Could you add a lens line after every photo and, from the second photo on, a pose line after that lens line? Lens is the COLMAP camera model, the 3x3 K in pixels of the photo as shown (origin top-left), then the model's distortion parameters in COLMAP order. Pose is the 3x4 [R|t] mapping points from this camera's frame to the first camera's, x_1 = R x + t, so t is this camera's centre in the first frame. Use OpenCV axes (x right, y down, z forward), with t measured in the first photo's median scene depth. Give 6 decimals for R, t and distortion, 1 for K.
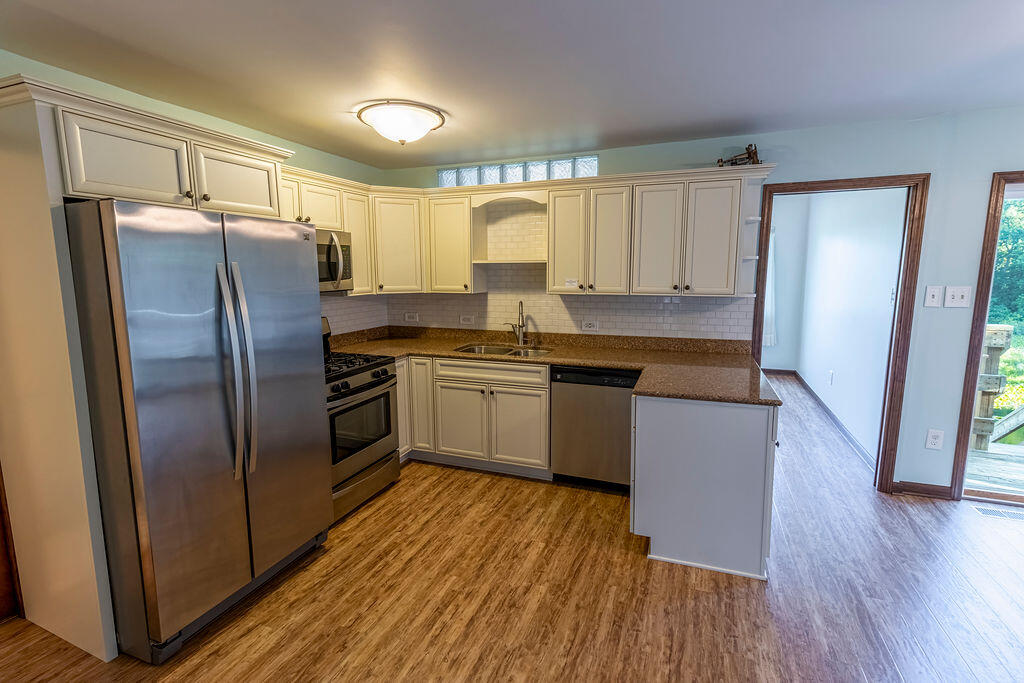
lens RADIAL K [[473.3, 0, 515.3], [0, 473.3, 336.7], [0, 0, 1]] dist [0.002880, 0.000217]
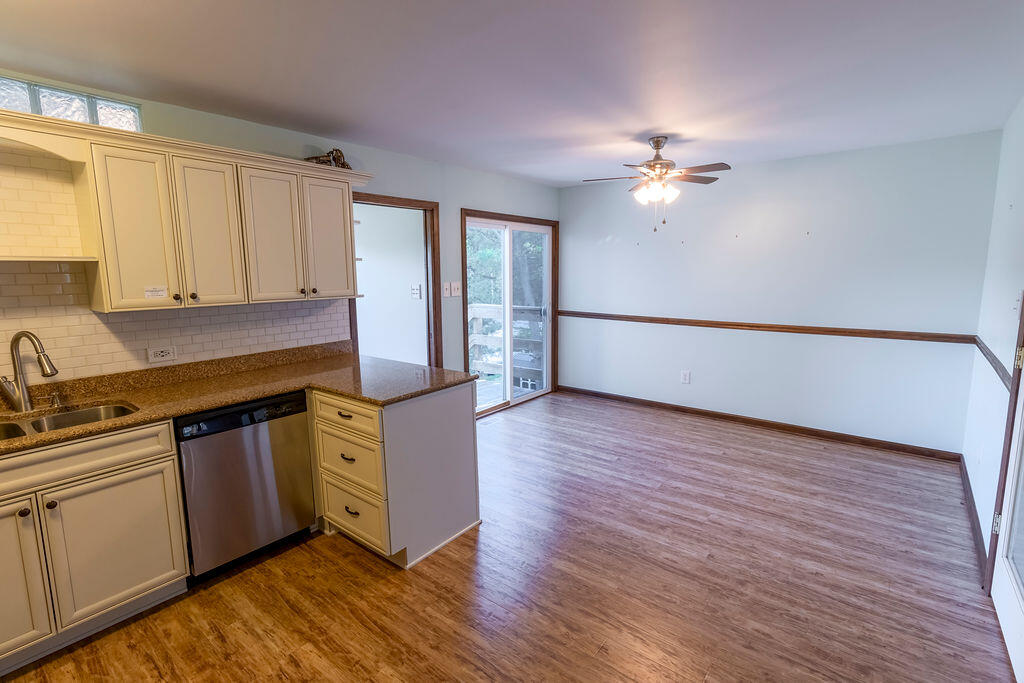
lens RADIAL K [[473.3, 0, 515.3], [0, 473.3, 336.7], [0, 0, 1]] dist [0.002880, 0.000217]
pose [[0.302389, -0.132807, 0.943887, -0.383990], [0.145089, 0.985120, 0.092127, -0.042496], [-0.942078, 0.109089, 0.317158, 0.336016]]
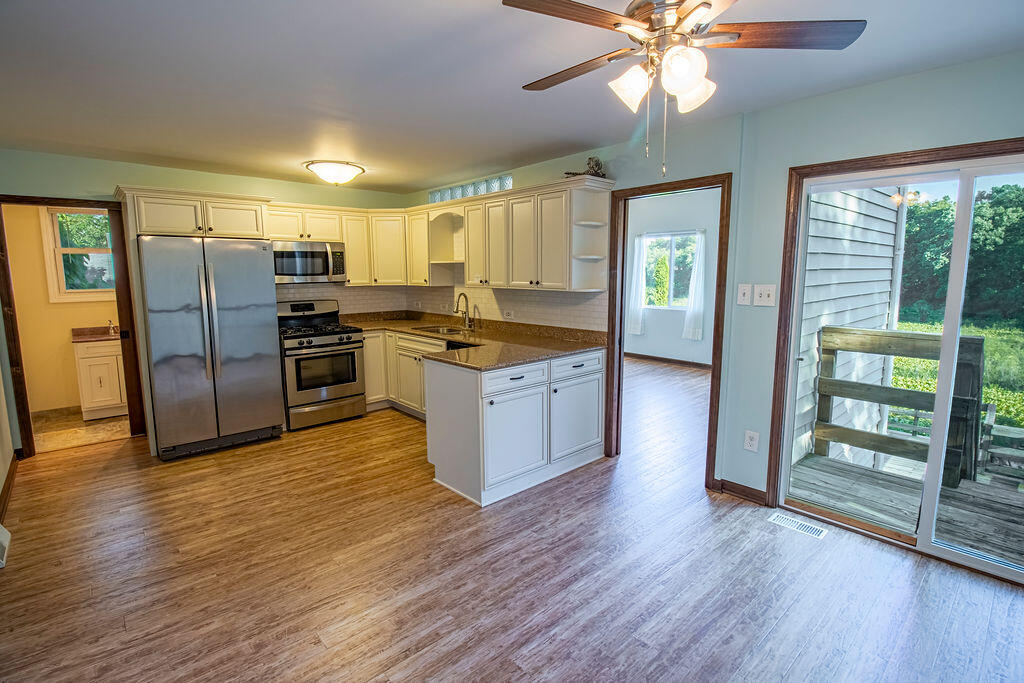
lens RADIAL K [[482.8, 0, 516.0], [0, 482.8, 337.7], [0, 0, 1]] dist [-0.000947, -0.012698]
pose [[0.893517, 0.064116, -0.444429, 0.829564], [-0.064191, 0.997826, 0.014898, 0.018816], [0.444418, 0.015217, 0.895690, -0.104618]]
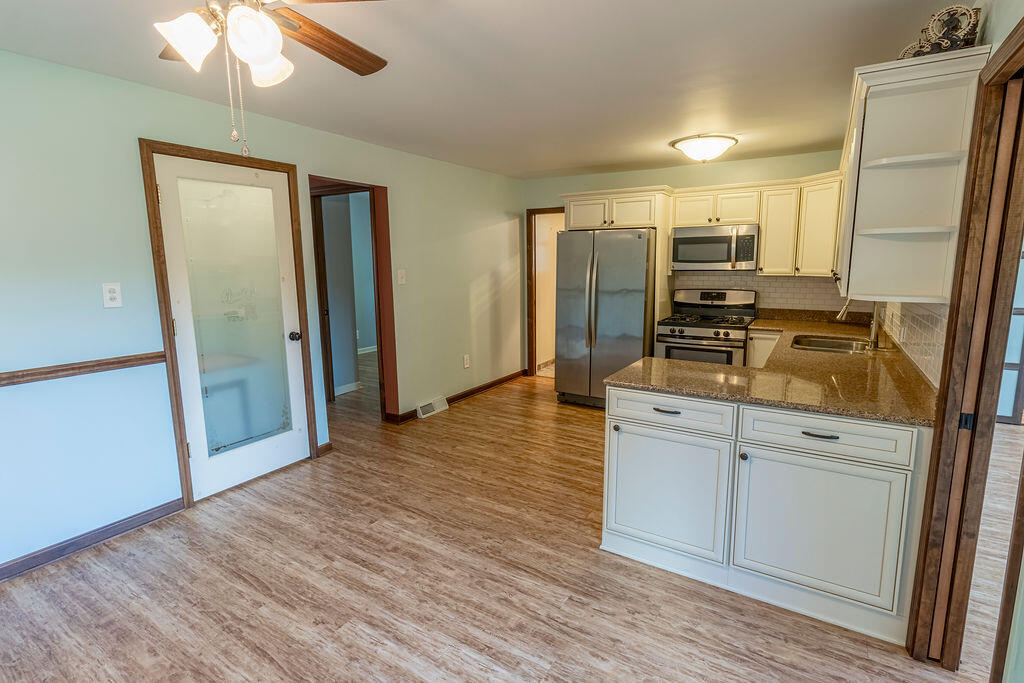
lens RADIAL K [[499.1, 0, 515.4], [0, 499.1, 336.5], [0, 0, 1]] dist [0.002579, 0.000569]
pose [[-0.191238, 0.157854, -0.968767, 1.117496], [-0.130039, 0.974209, 0.184411, -0.091915], [0.972892, 0.161244, -0.165778, 0.654640]]
